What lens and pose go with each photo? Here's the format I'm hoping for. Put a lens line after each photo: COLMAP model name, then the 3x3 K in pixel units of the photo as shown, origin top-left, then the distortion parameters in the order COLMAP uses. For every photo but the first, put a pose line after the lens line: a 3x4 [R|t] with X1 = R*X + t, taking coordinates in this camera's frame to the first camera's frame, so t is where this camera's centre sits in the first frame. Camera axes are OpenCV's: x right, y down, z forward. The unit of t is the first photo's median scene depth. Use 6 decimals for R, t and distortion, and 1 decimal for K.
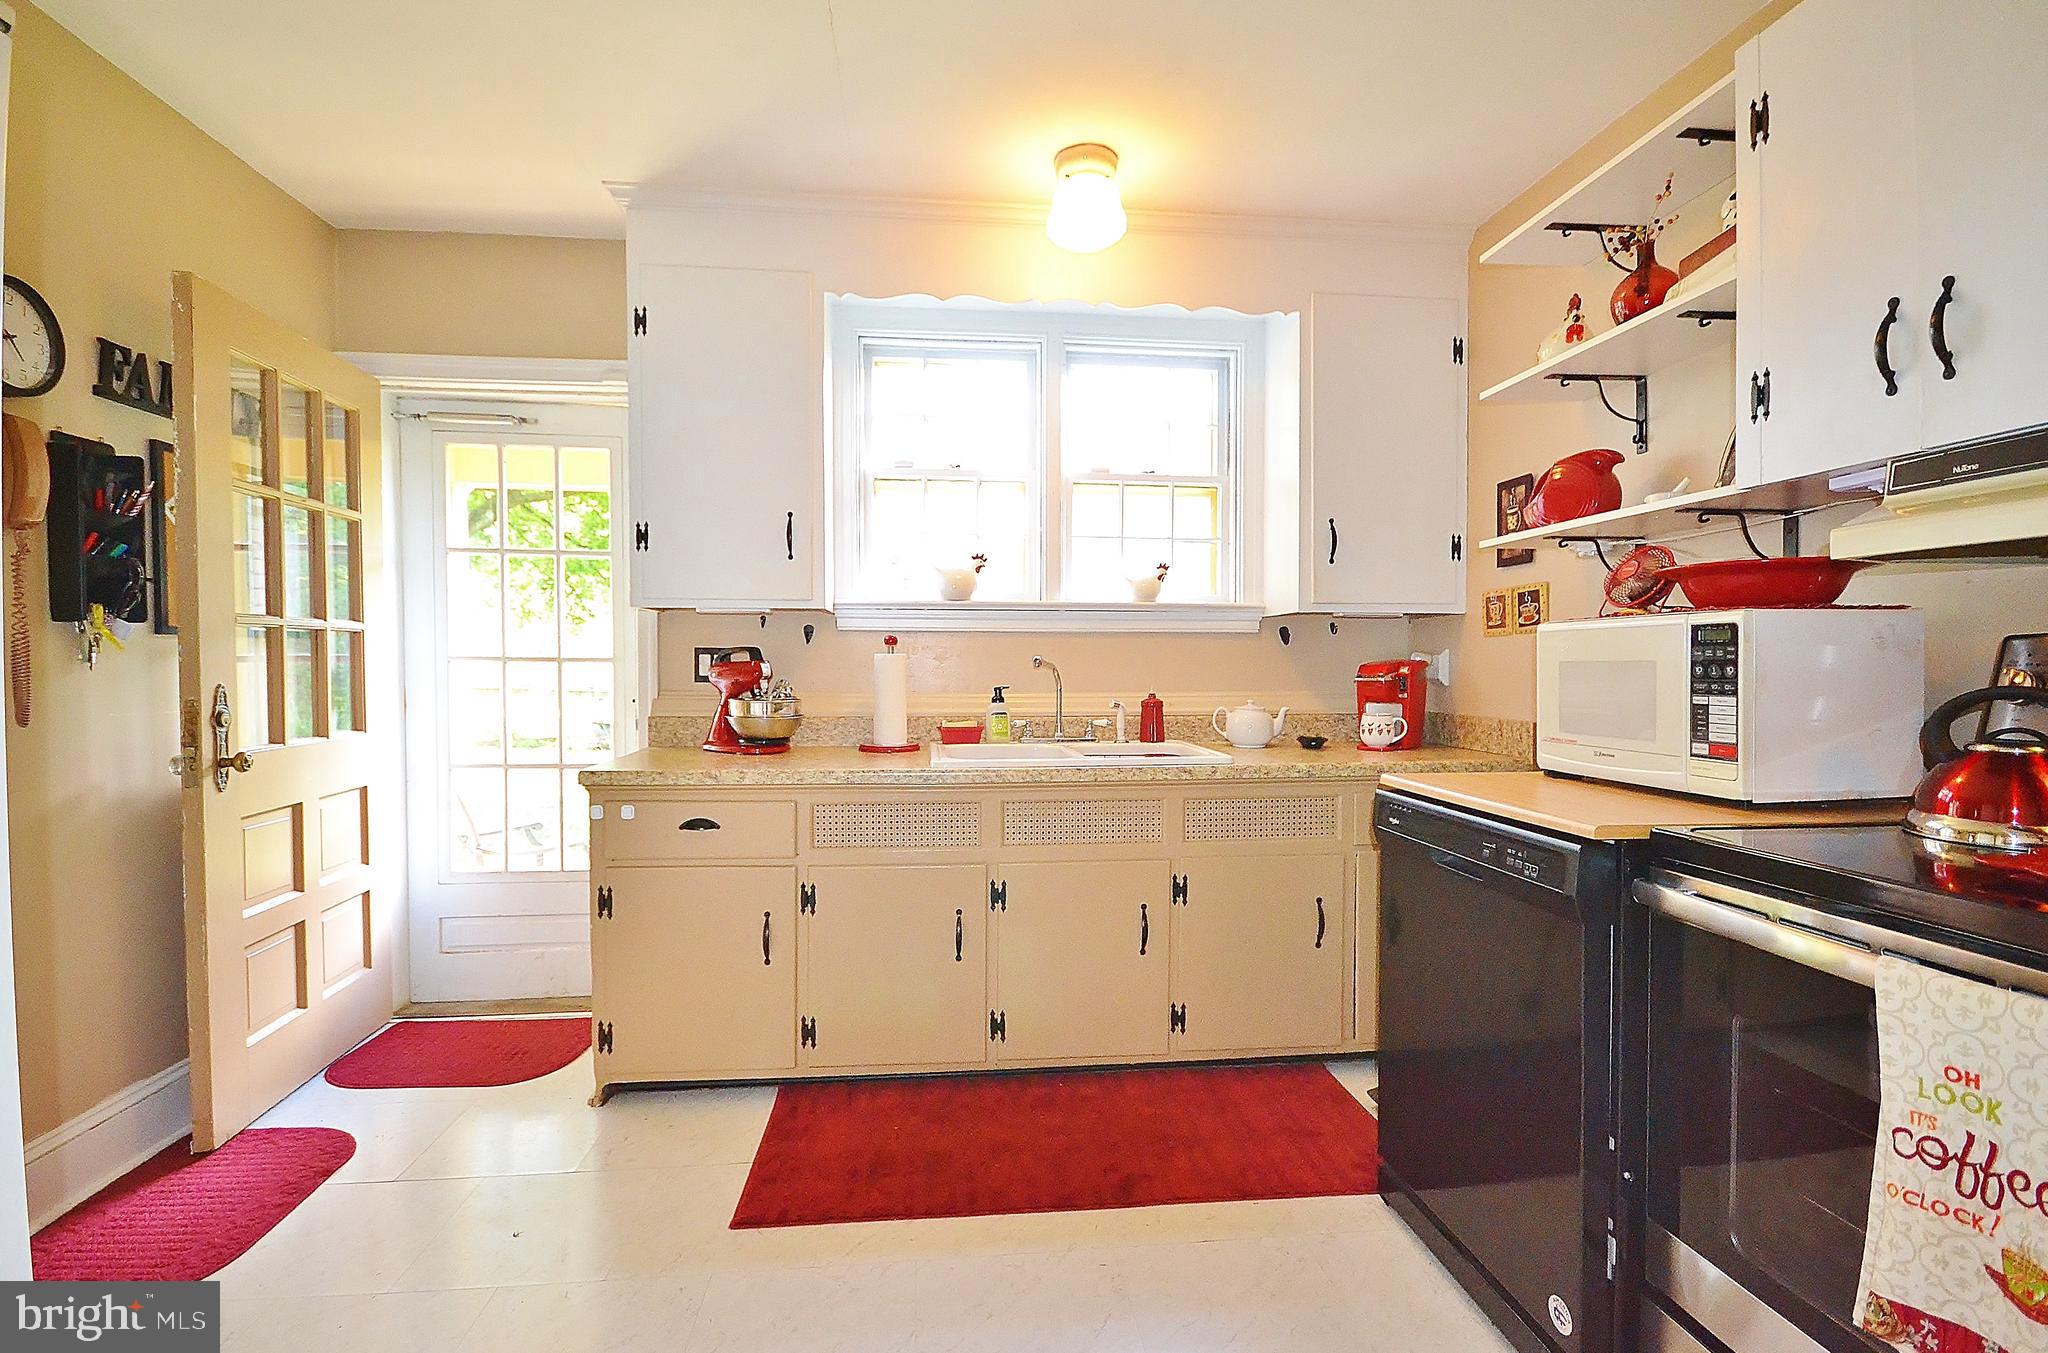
lens RADIAL K [[918.5, 0, 1012.3], [0, 918.5, 686.1], [0, 0, 1]] dist [-0.015967, -0.000405]
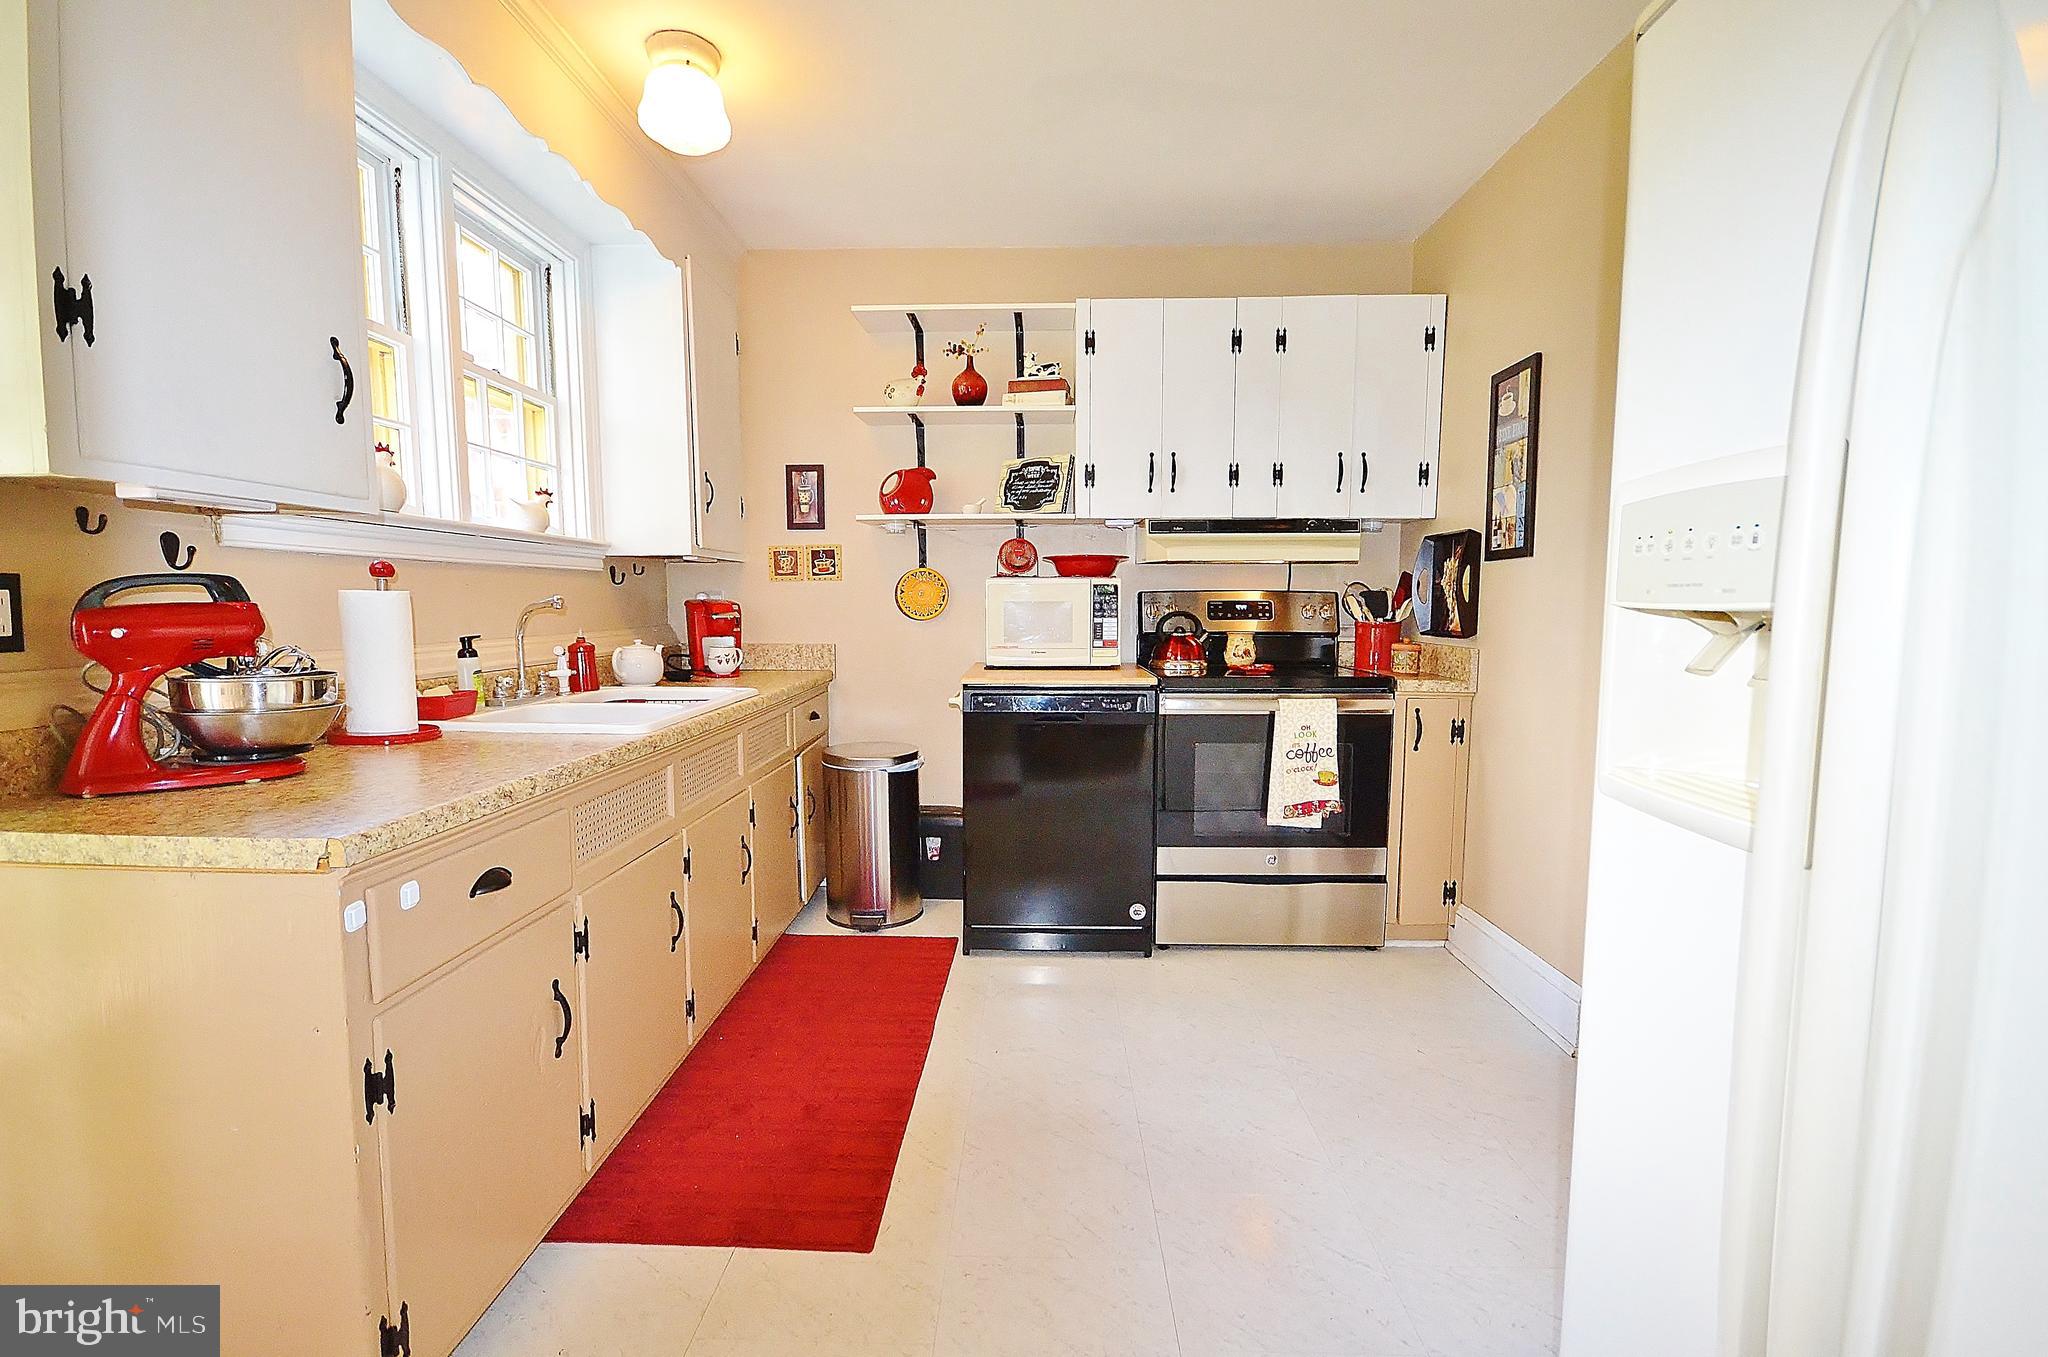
lens RADIAL K [[918.5, 0, 1012.3], [0, 918.5, 688.1], [0, 0, 1]] dist [-0.015967, -0.000405]
pose [[0.129736, -0.095122, 0.986975, -0.751376], [0.024083, 0.995396, 0.092768, -0.016592], [-0.991256, 0.011734, 0.131430, 0.504145]]
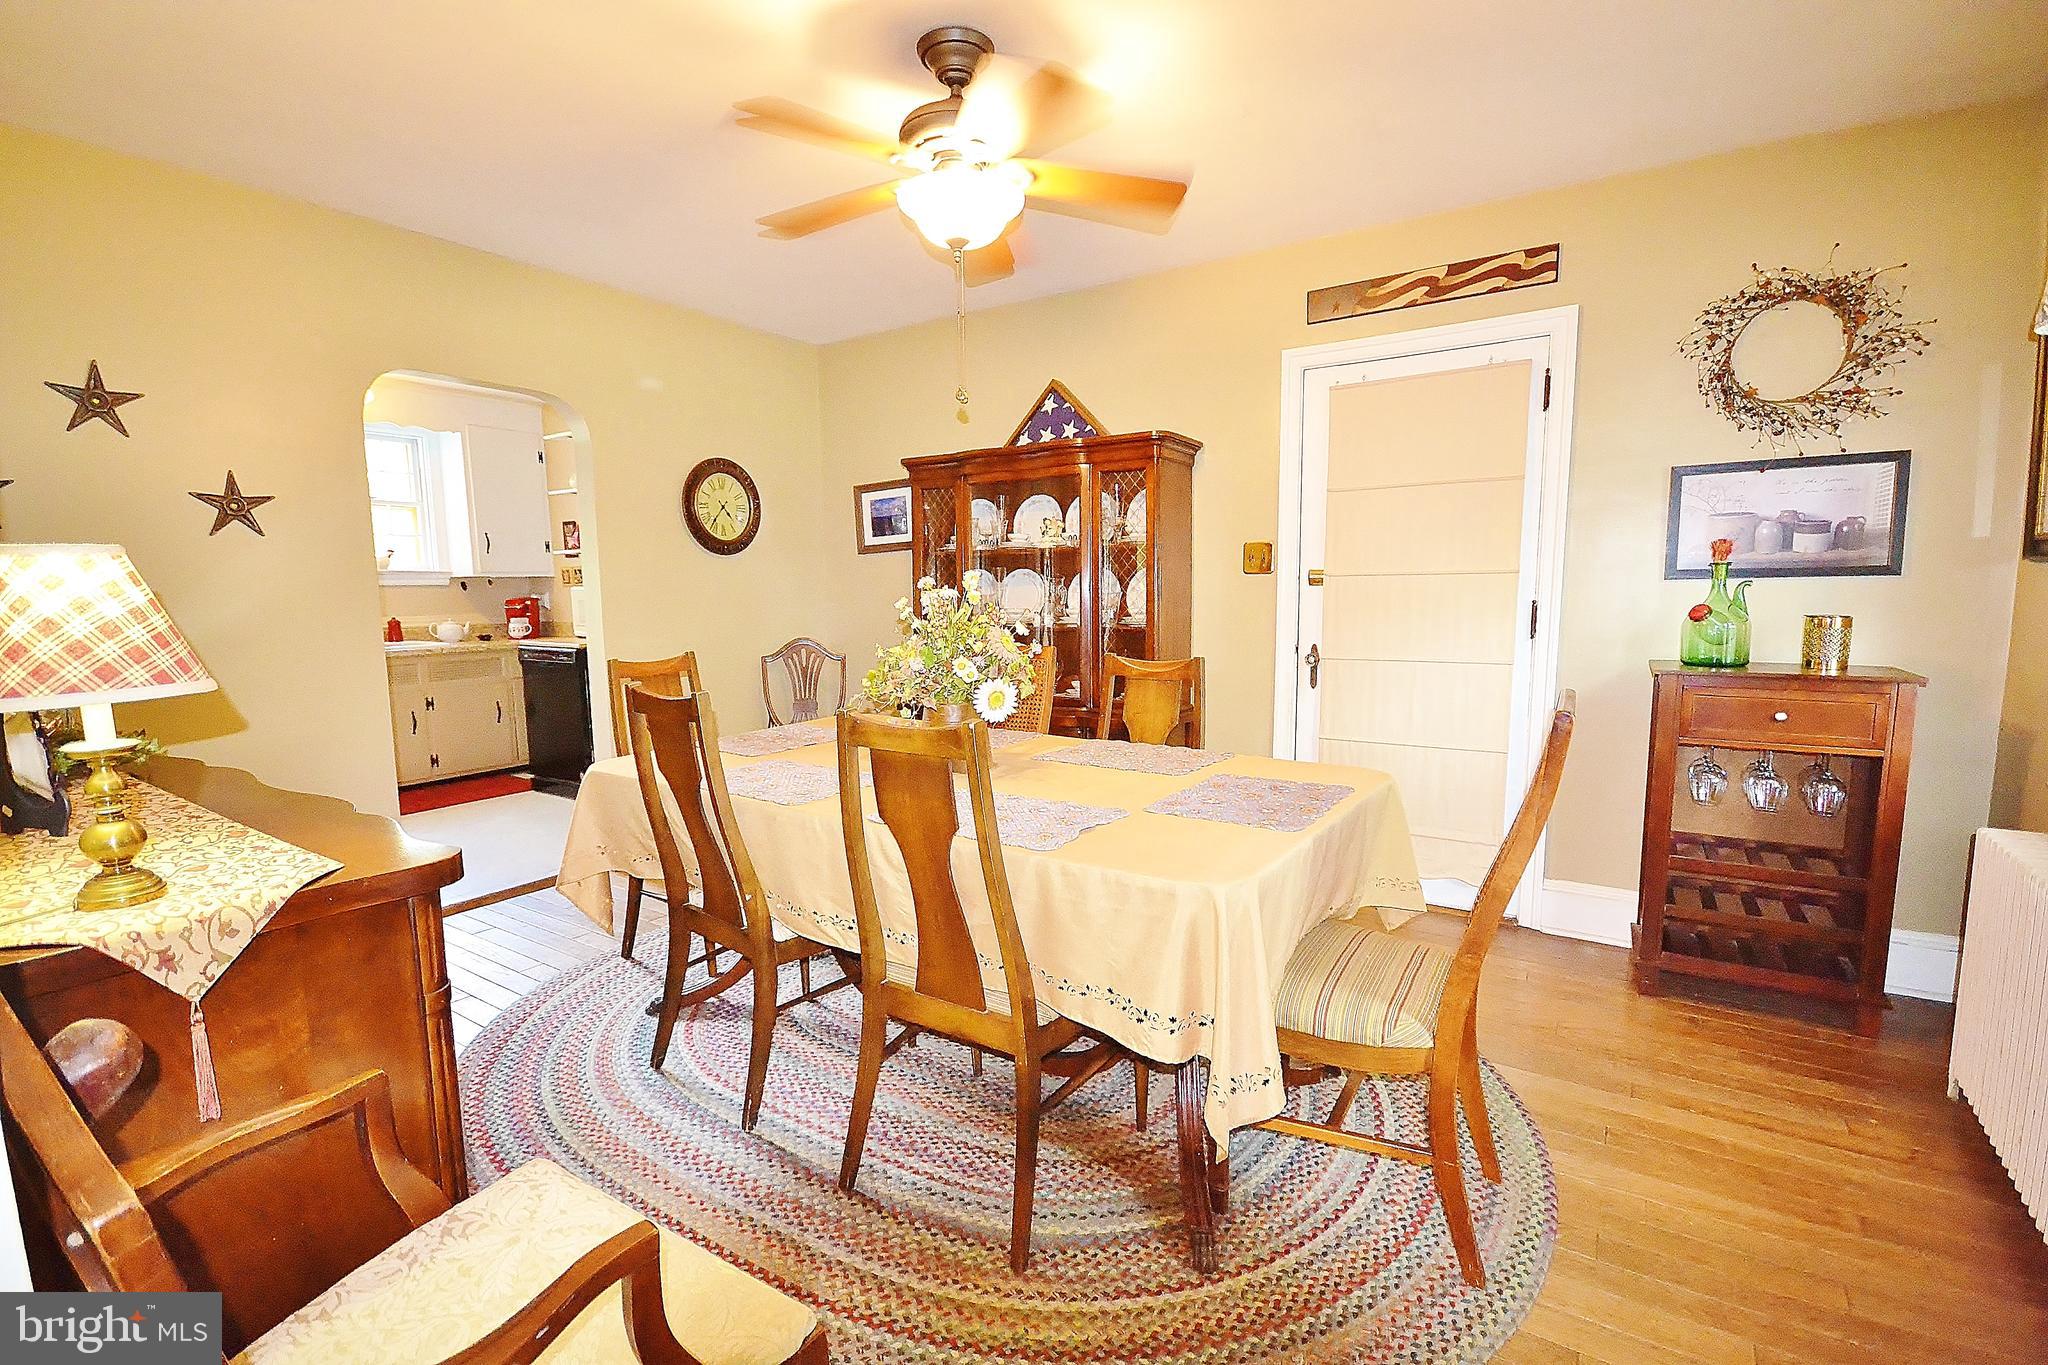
lens RADIAL K [[903.6, 0, 1022.1], [0, 903.6, 688.9], [0, 0, 1]] dist [0.011545, -0.015569]
pose [[0.631337, -0.100171, 0.769012, -0.552400], [0.031831, 0.994134, 0.103363, 0.002589], [-0.774855, -0.040779, 0.630822, -1.392535]]
